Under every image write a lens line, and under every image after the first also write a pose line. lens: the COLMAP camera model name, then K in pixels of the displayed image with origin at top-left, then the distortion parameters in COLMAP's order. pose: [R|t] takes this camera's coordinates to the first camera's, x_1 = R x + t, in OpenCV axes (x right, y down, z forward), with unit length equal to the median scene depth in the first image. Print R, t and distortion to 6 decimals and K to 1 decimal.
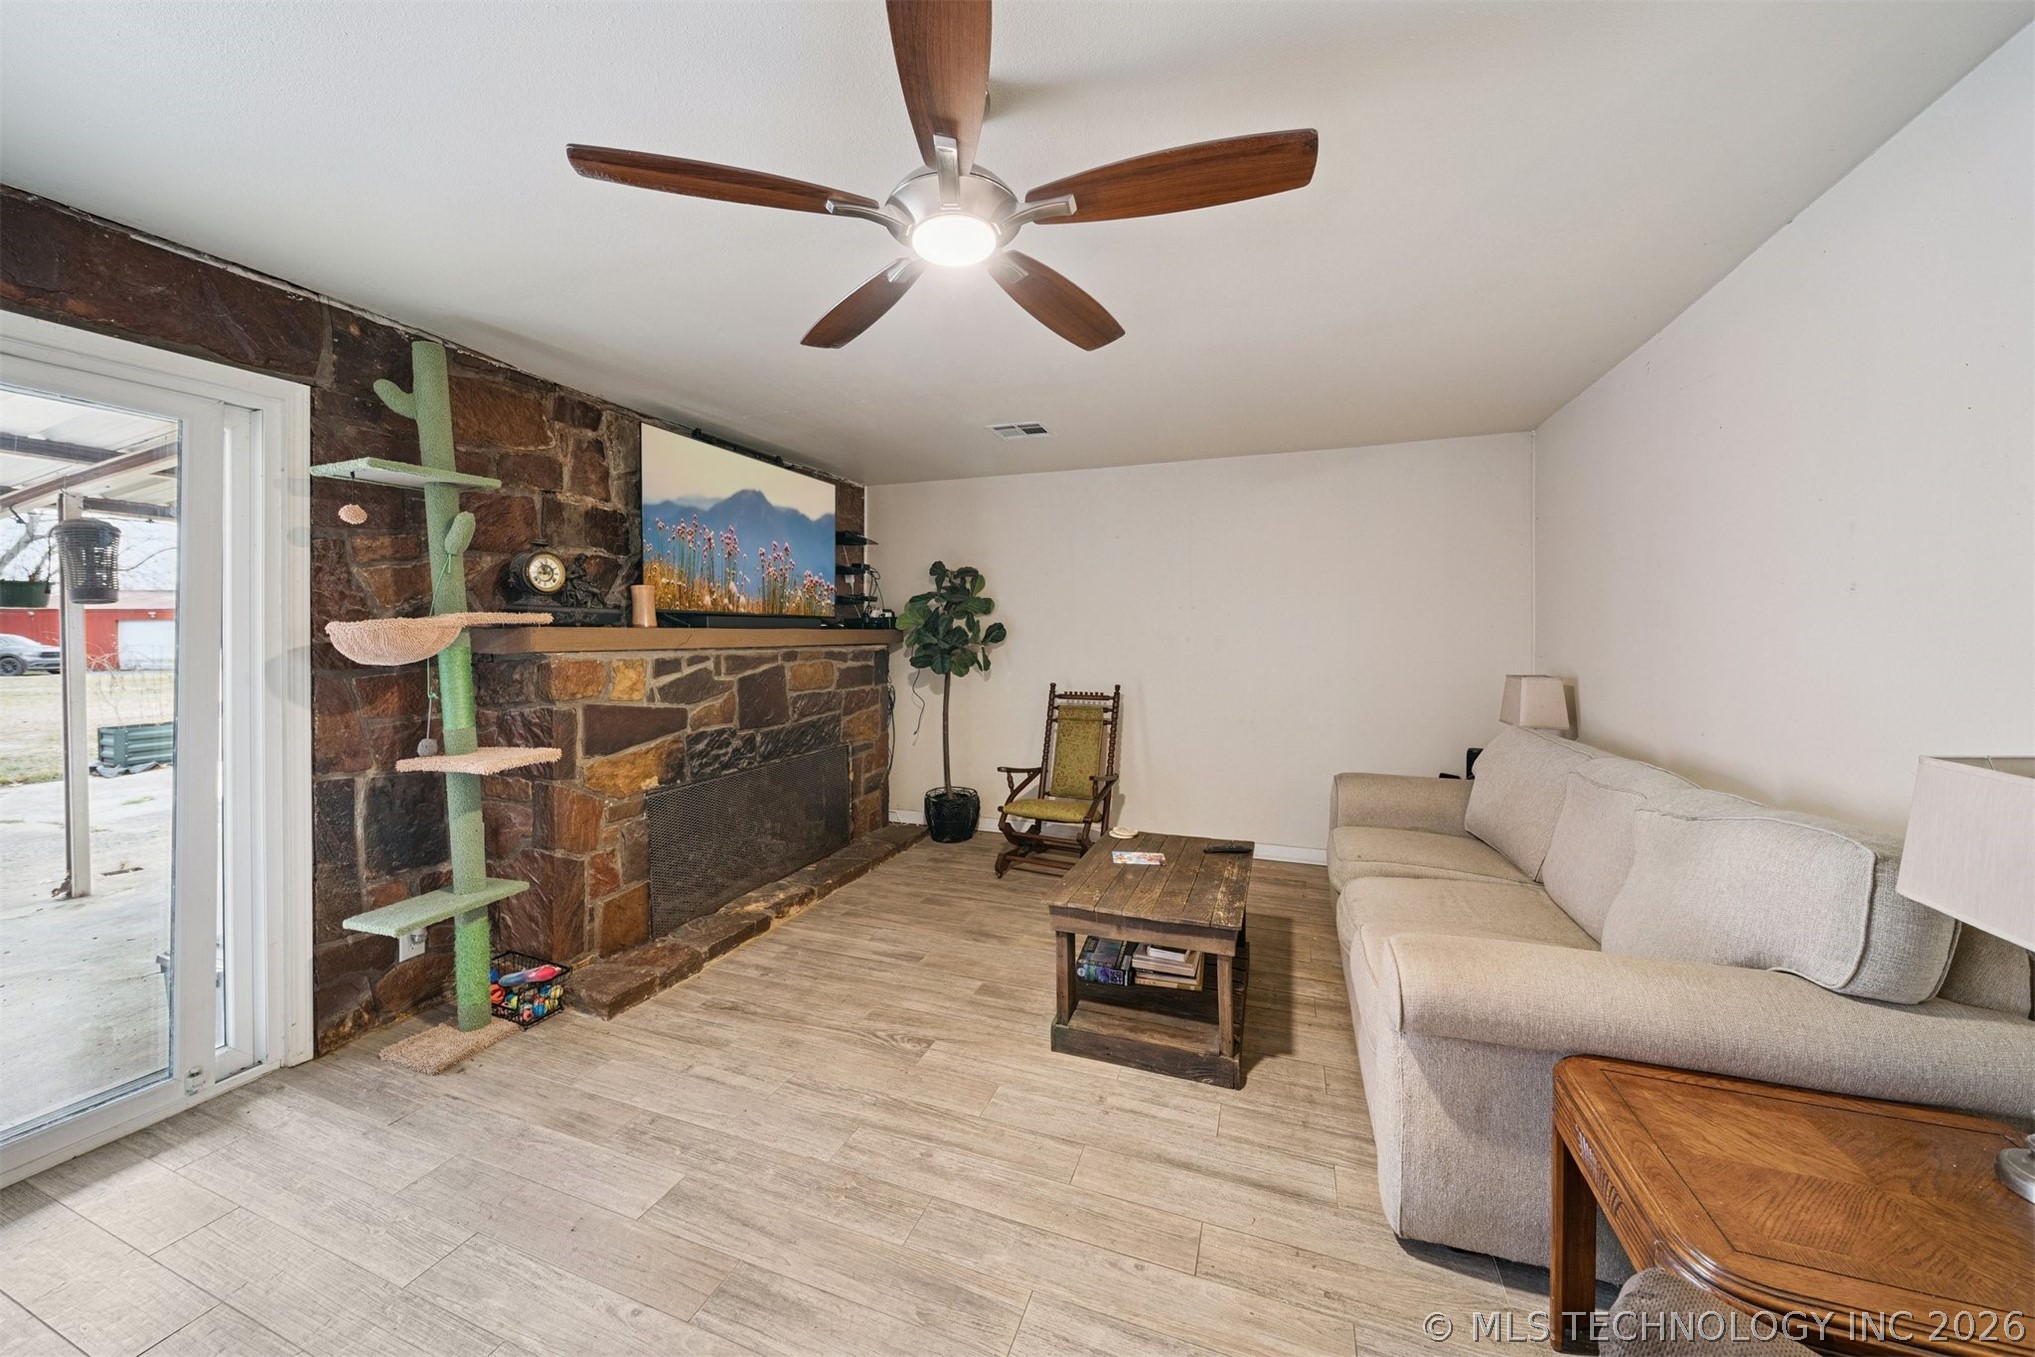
lens RADIAL K [[715.6, 0, 999.7], [0, 715.6, 644.1], [0, 0, 1]] dist [0.000991, -0.001541]
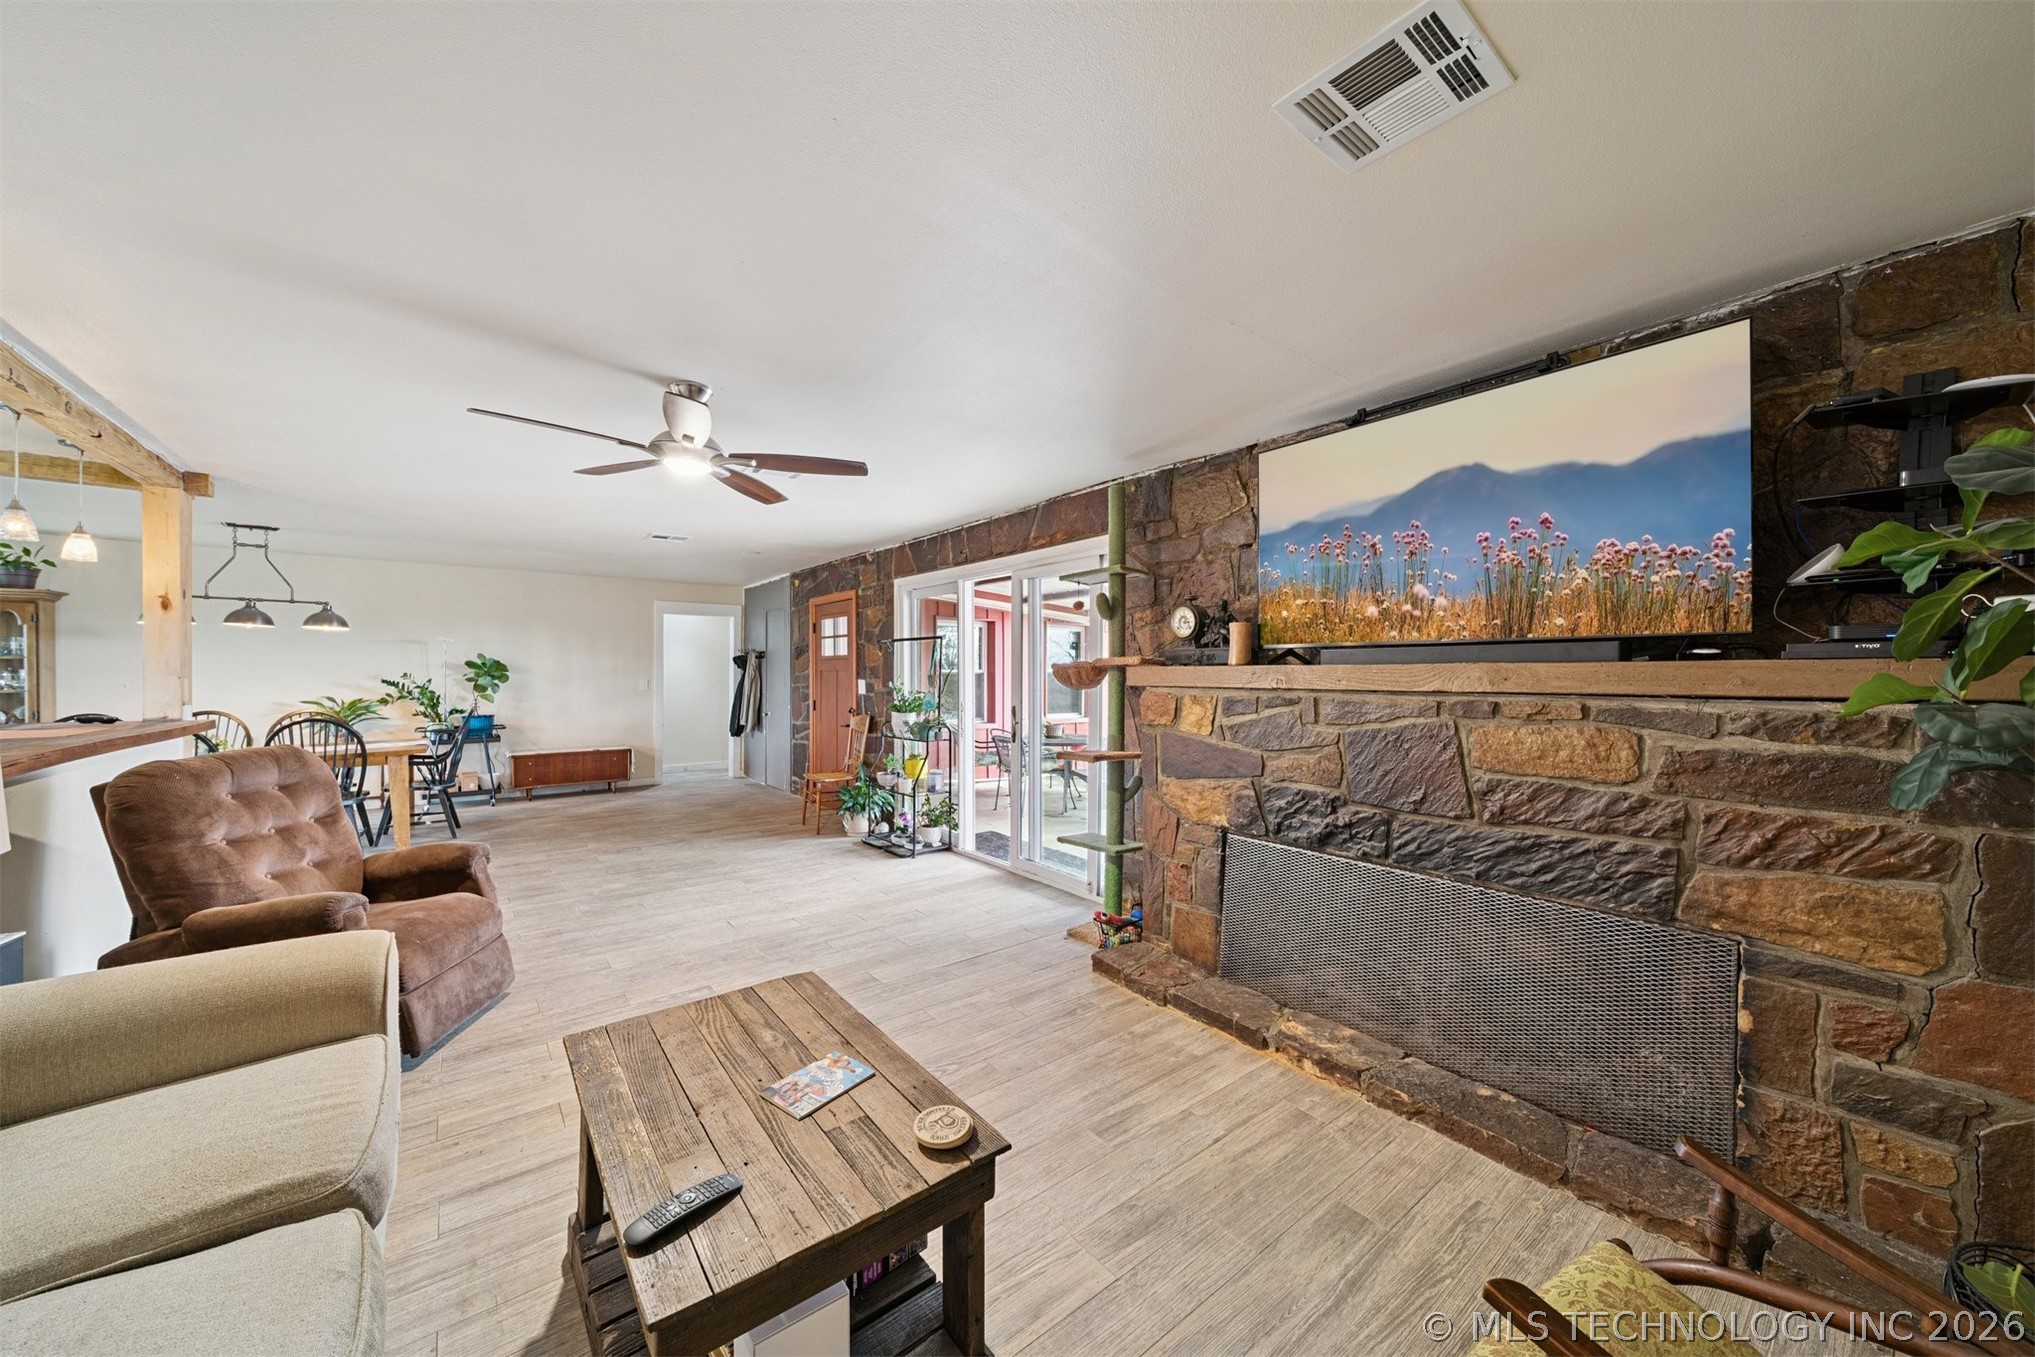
lens RADIAL K [[715.6, 0, 1002.2], [0, 715.6, 673.3], [0, 0, 1]] dist [0.000991, -0.001541]
pose [[-0.516629, 0.003574, -0.856202, 0.538111], [-0.008956, 0.999914, 0.009578, -0.019489], [0.856162, 0.012616, -0.516553, 1.272910]]
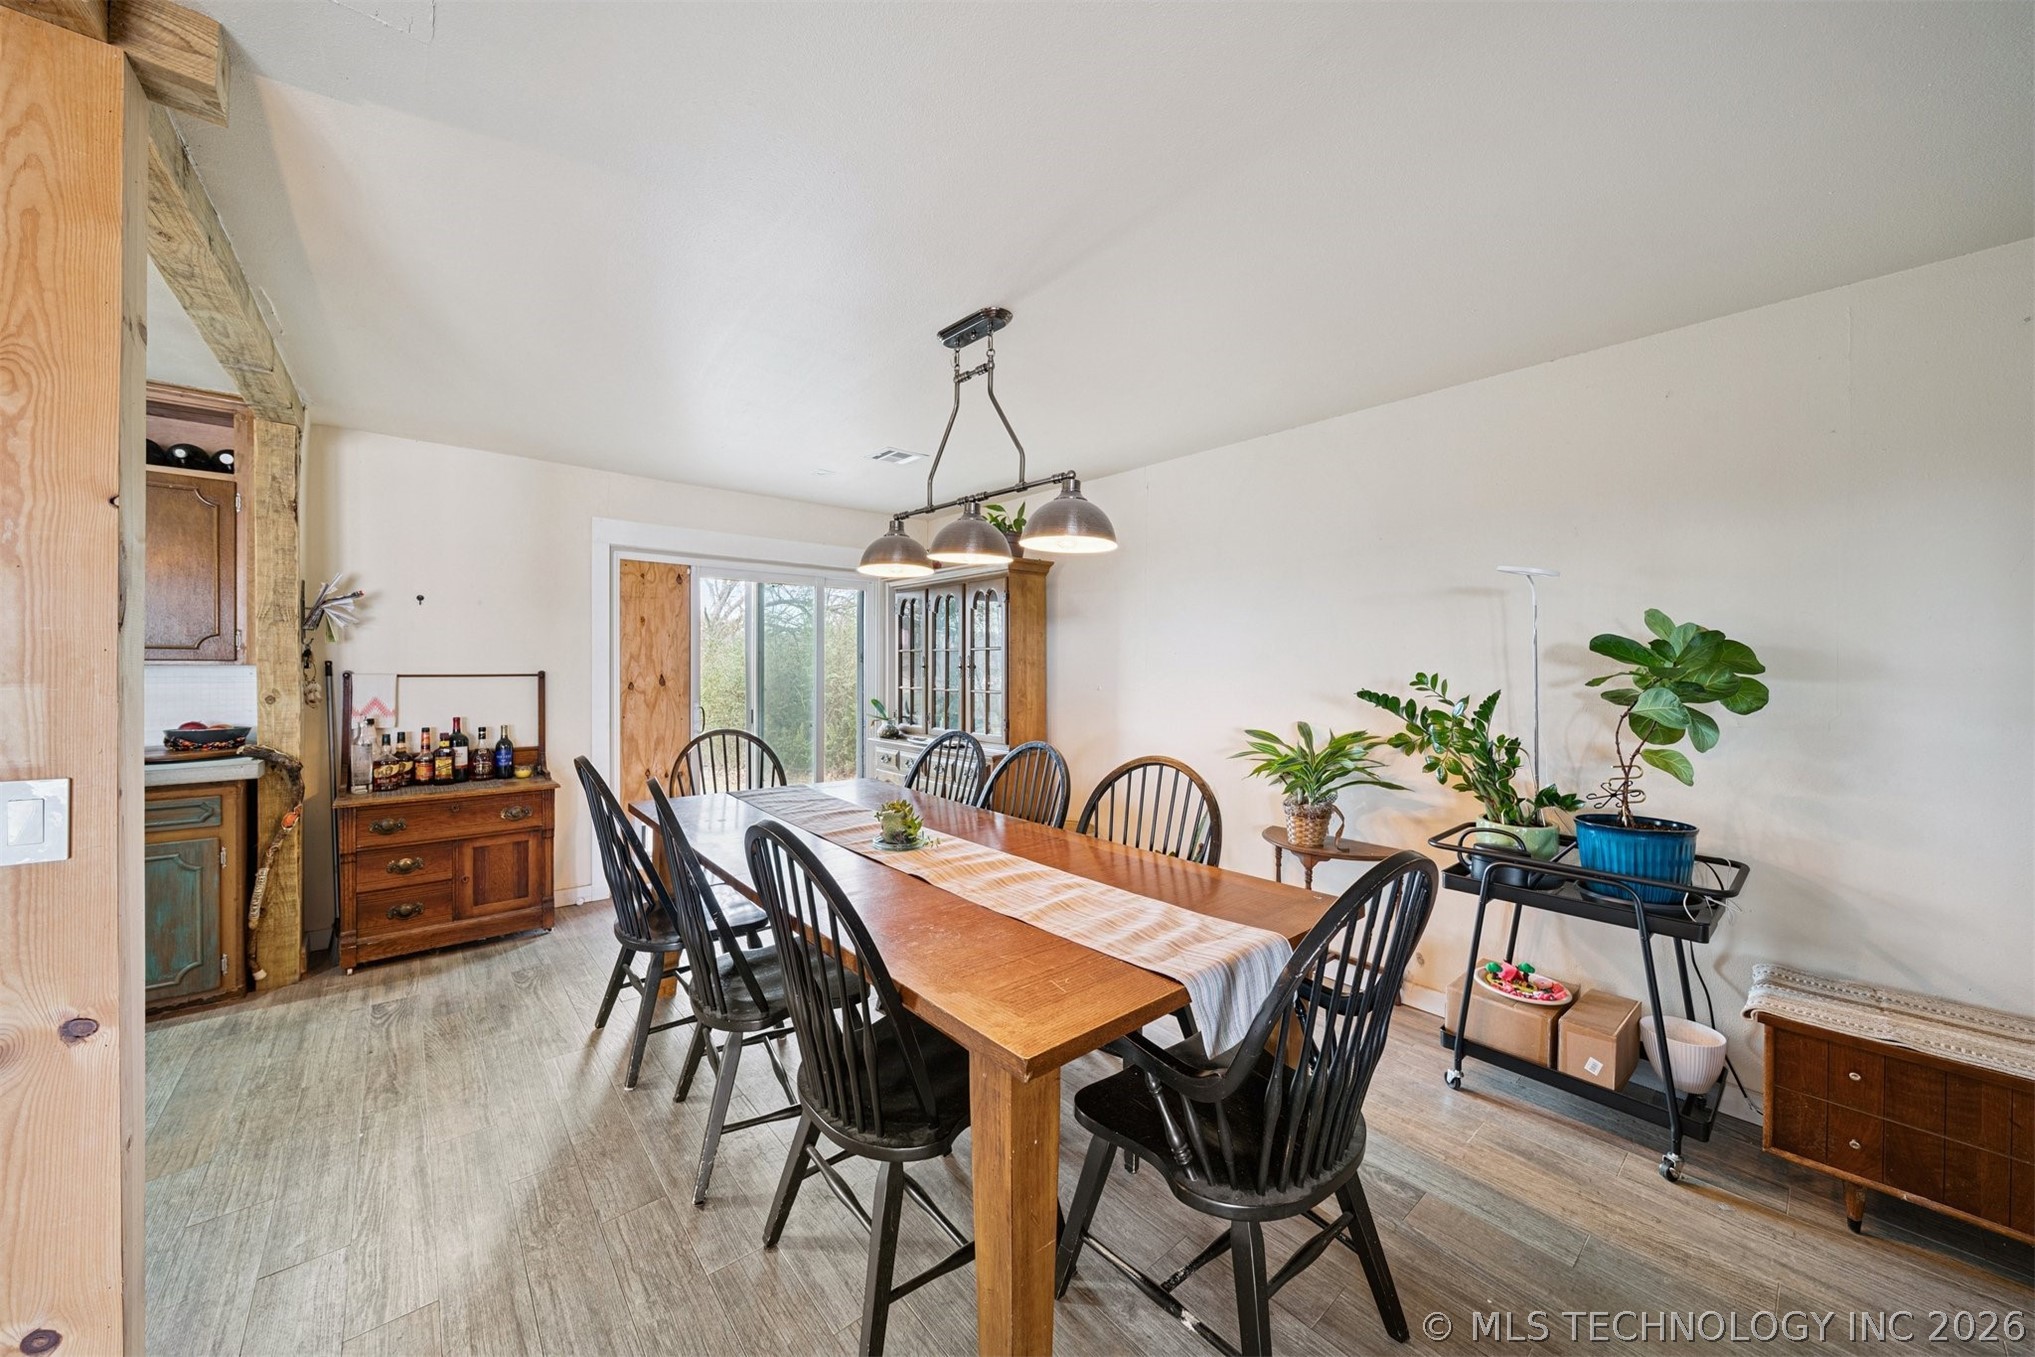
lens RADIAL K [[715.6, 0, 1002.7], [0, 715.6, 668.8], [0, 0, 1]] dist [0.000991, -0.001541]
pose [[-0.876641, -0.006052, 0.481107, -0.410222], [-0.000859, 0.999939, 0.011015, 0.003900], [-0.481144, 0.009243, -0.876593, -0.576615]]
